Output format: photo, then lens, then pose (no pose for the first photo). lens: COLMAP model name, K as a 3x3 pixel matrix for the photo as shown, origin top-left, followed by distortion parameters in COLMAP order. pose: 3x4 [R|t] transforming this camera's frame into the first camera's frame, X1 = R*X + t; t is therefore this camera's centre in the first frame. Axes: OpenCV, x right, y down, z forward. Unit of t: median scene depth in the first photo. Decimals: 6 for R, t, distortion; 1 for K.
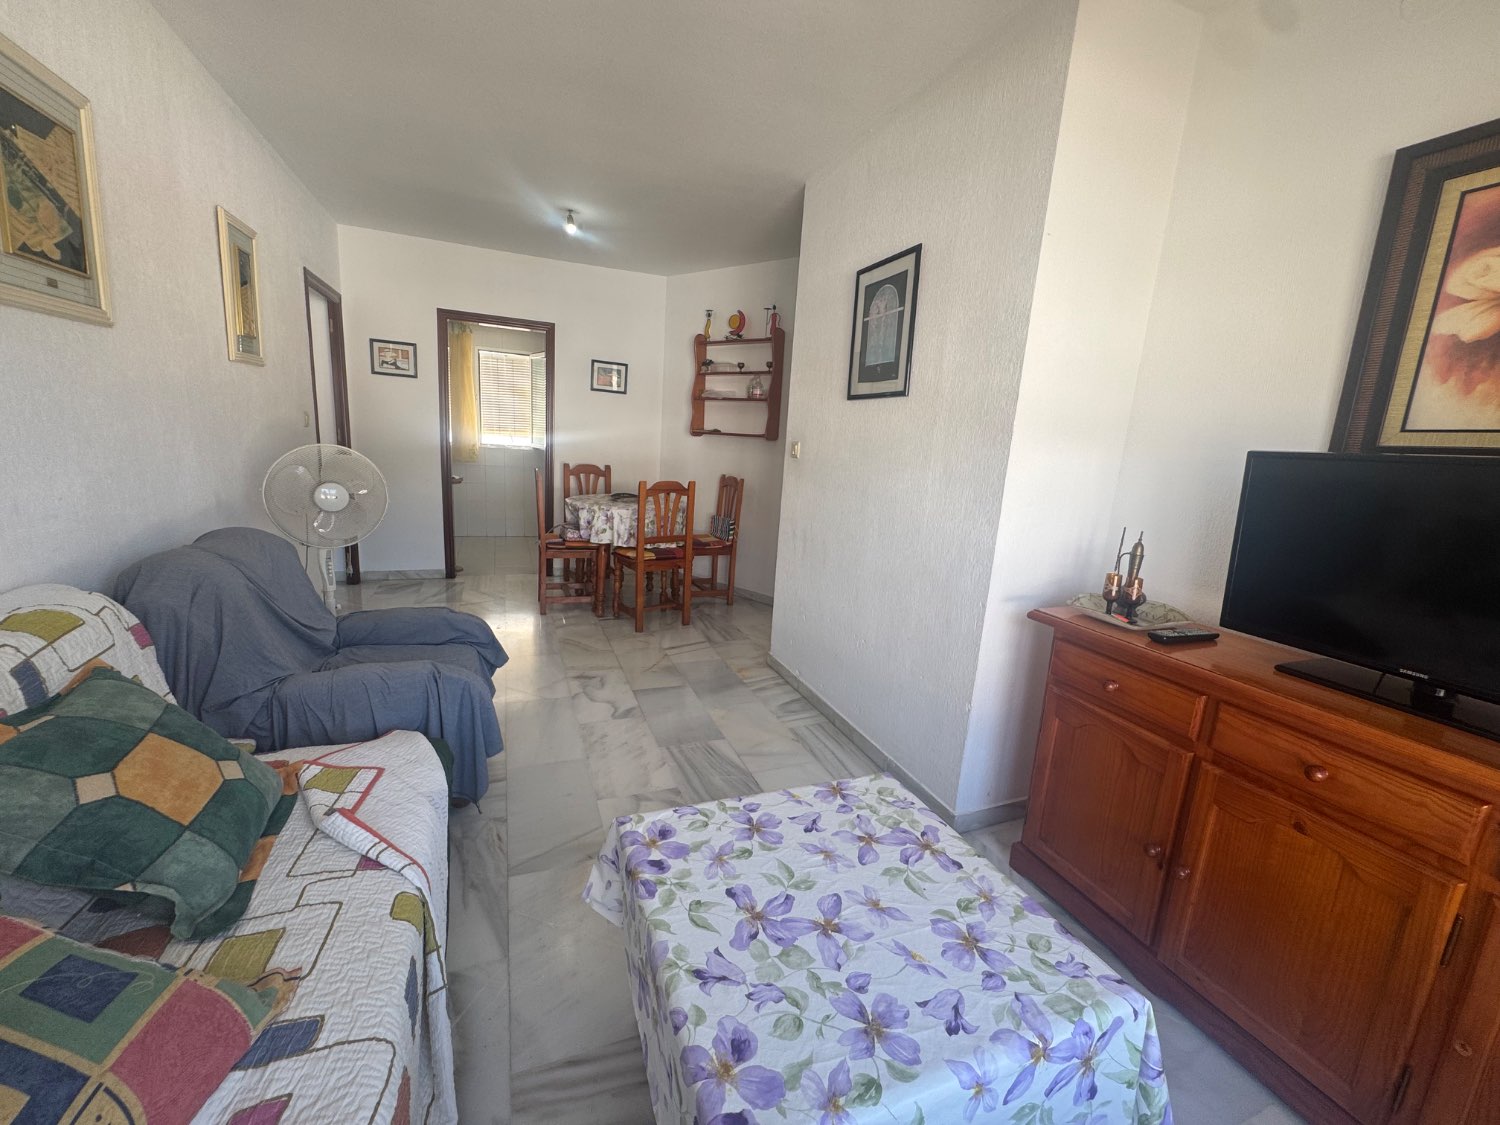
lens RADIAL K [[600.9, 0, 748.8], [0, 600.9, 561.6], [0, 0, 1]] dist [-0.003264, 0.000019]
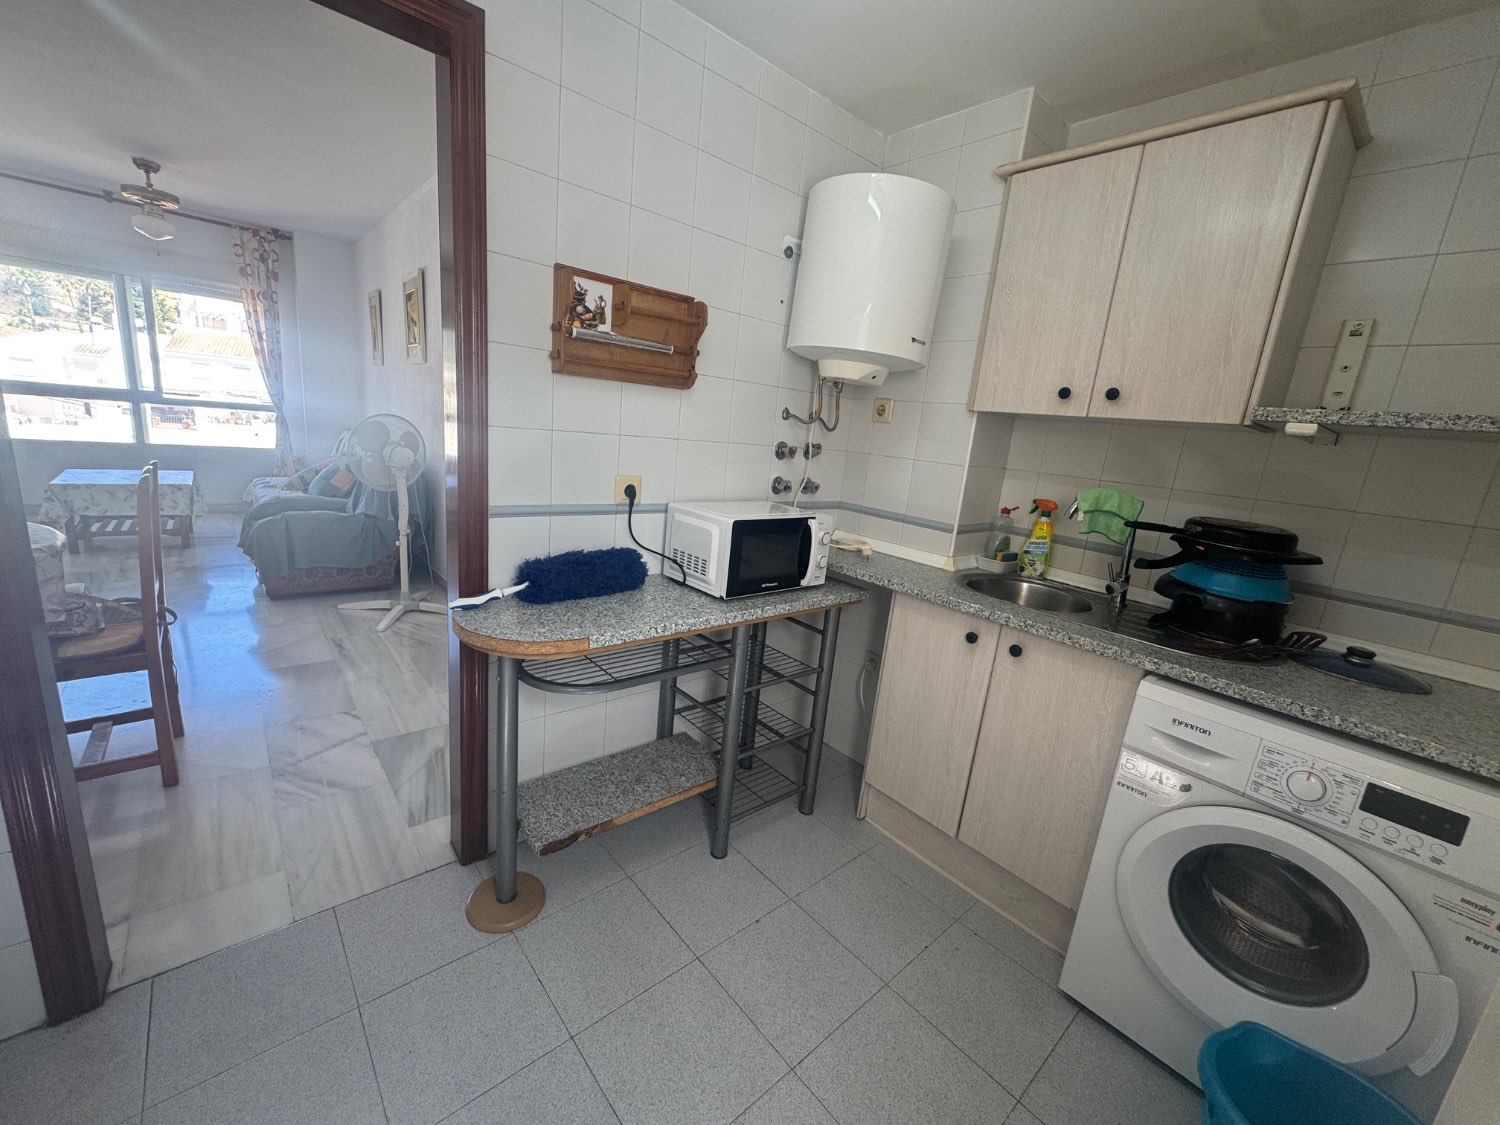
lens RADIAL K [[600.9, 0, 748.8], [0, 600.9, 561.6], [0, 0, 1]] dist [-0.003264, 0.000019]
pose [[-0.932452, -0.078700, -0.352619, -0.789889], [-0.219892, 0.898026, 0.381047, -0.460089], [0.286673, 0.432846, -0.854671, 1.970210]]
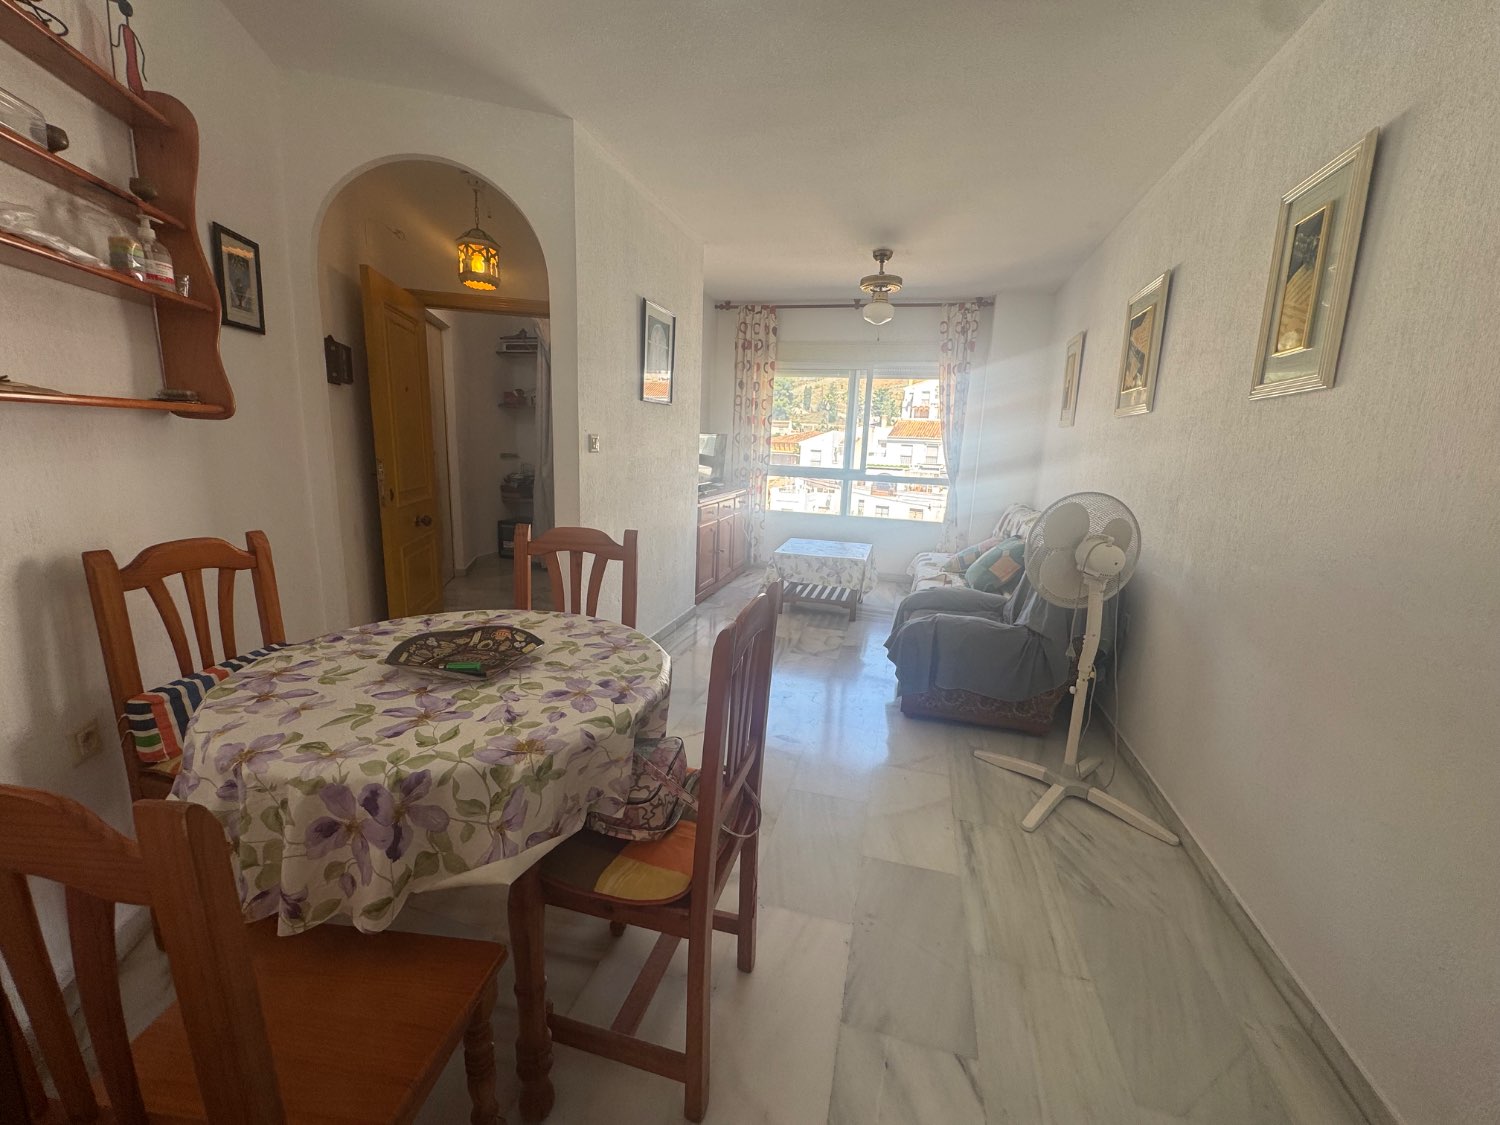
lens RADIAL K [[600.9, 0, 748.8], [0, 600.9, 561.6], [0, 0, 1]] dist [-0.003264, 0.000019]
pose [[-0.795542, -0.210765, 0.568059, -0.643140], [0.030844, 0.922245, 0.385373, -0.353560], [-0.605113, 0.324101, -0.727184, 1.530979]]
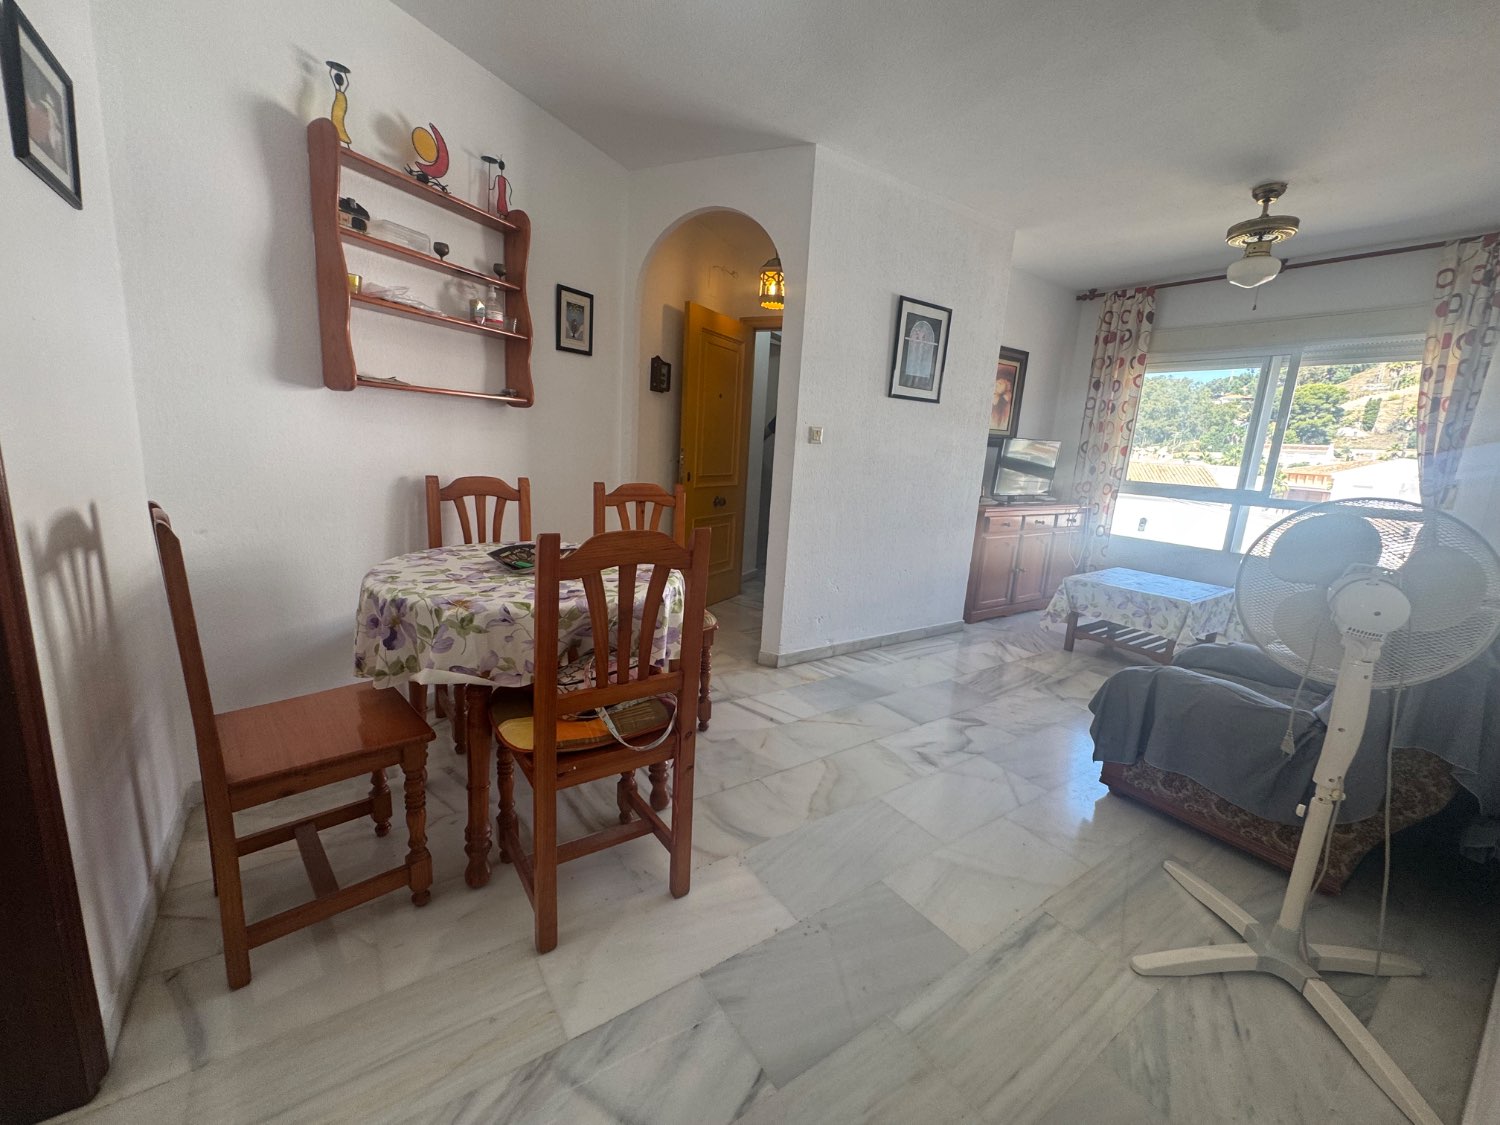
lens RADIAL K [[600.9, 0, 748.8], [0, 600.9, 561.6], [0, 0, 1]] dist [-0.003264, 0.000019]
pose [[-0.219915, -0.264466, 0.938986, -0.850440], [0.124244, 0.947118, 0.295855, -0.286706], [-0.967575, 0.181727, -0.175427, 1.278476]]
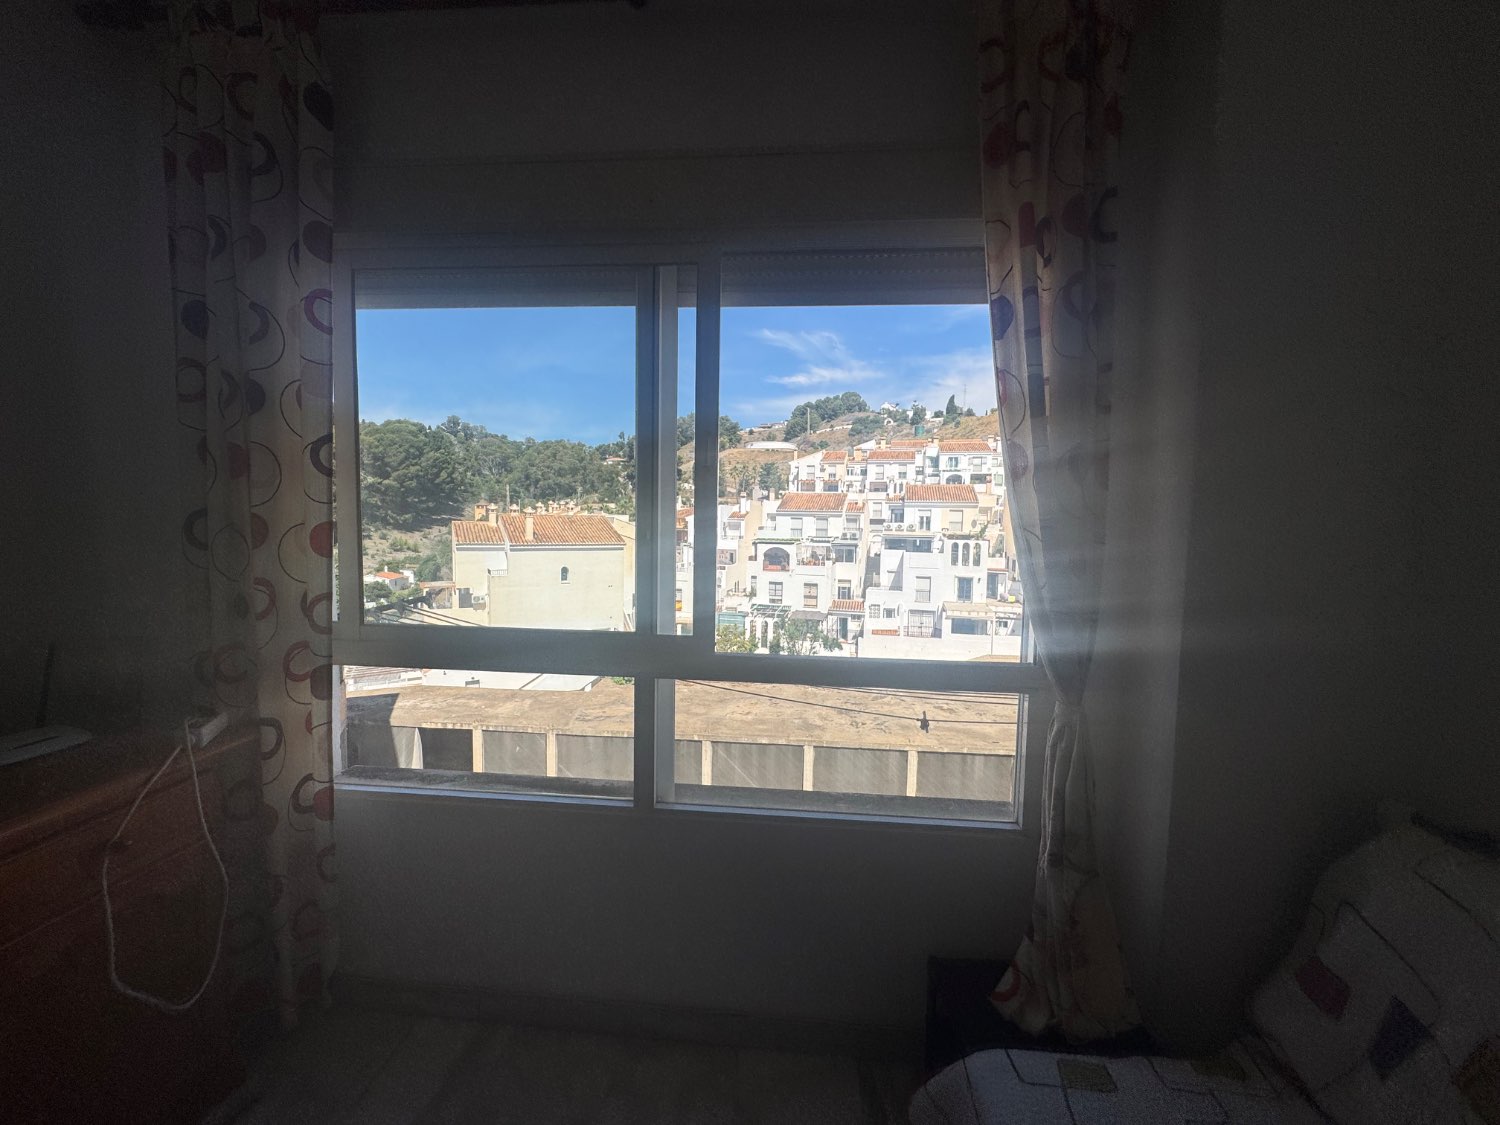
lens RADIAL K [[600.9, 0, 748.8], [0, 600.9, 561.6], [0, 0, 1]] dist [-0.003264, 0.000019]
pose [[-0.890304, -0.110209, 0.441828, -0.076806], [0.017168, 0.961457, 0.274418, -0.093379], [-0.455042, 0.251900, -0.854098, 0.318445]]
